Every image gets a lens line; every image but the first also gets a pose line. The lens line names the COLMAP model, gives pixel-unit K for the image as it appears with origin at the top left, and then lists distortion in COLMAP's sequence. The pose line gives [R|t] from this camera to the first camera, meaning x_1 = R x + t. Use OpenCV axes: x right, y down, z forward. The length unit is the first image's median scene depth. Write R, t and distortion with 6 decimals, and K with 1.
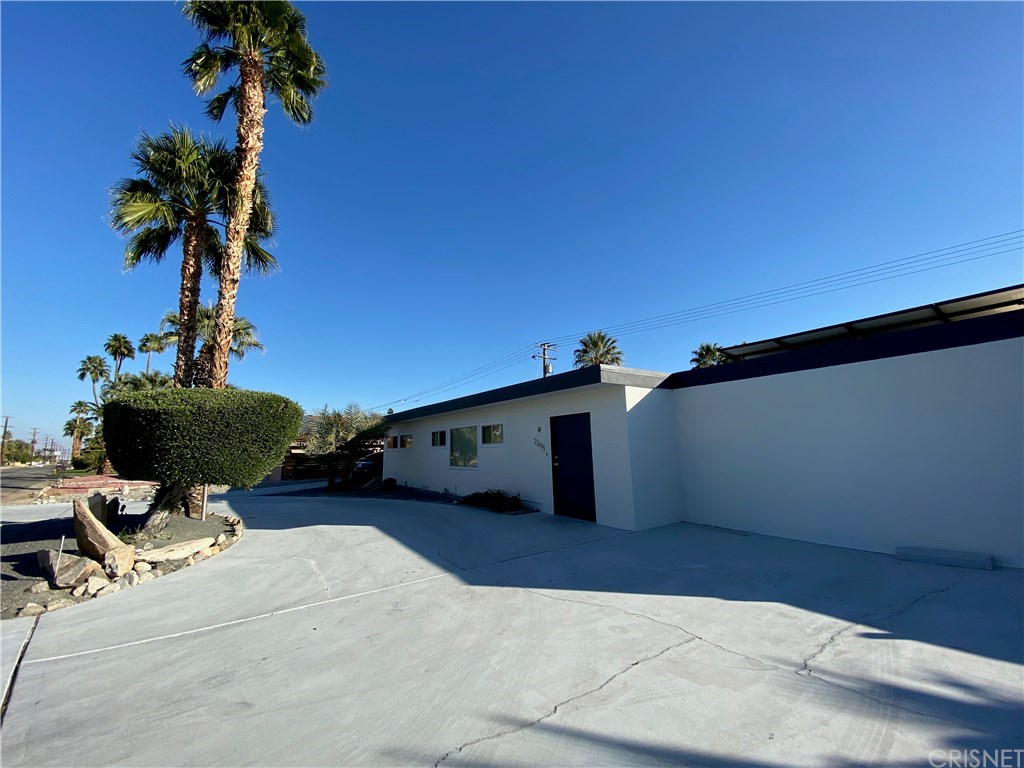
lens RADIAL K [[412.3, 0, 511.5], [0, 412.3, 387.1], [0, 0, 1]] dist [0.016154, -0.019957]
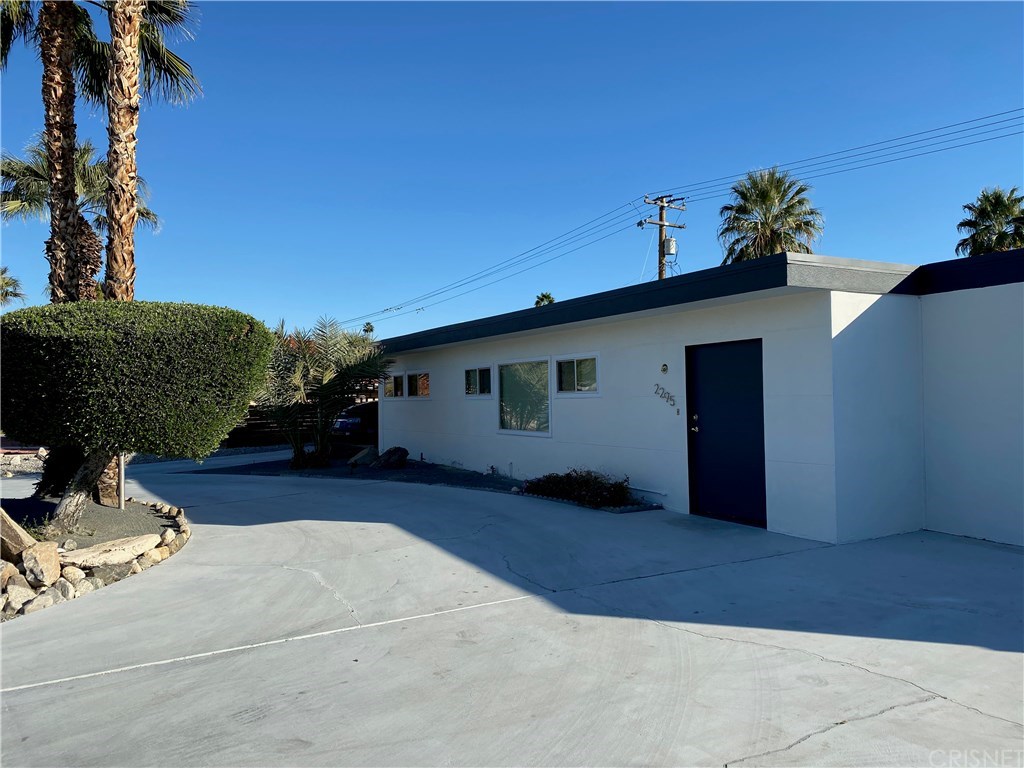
lens RADIAL K [[778.9, 0, 503.5], [0, 778.9, 388.9], [0, 0, 1]] dist [0.005577, -0.000743]
pose [[0.993840, 0.005887, -0.110669, -0.065621], [0.009533, 0.990345, 0.138293, -0.031949], [0.110415, -0.138496, 0.984189, -0.144167]]
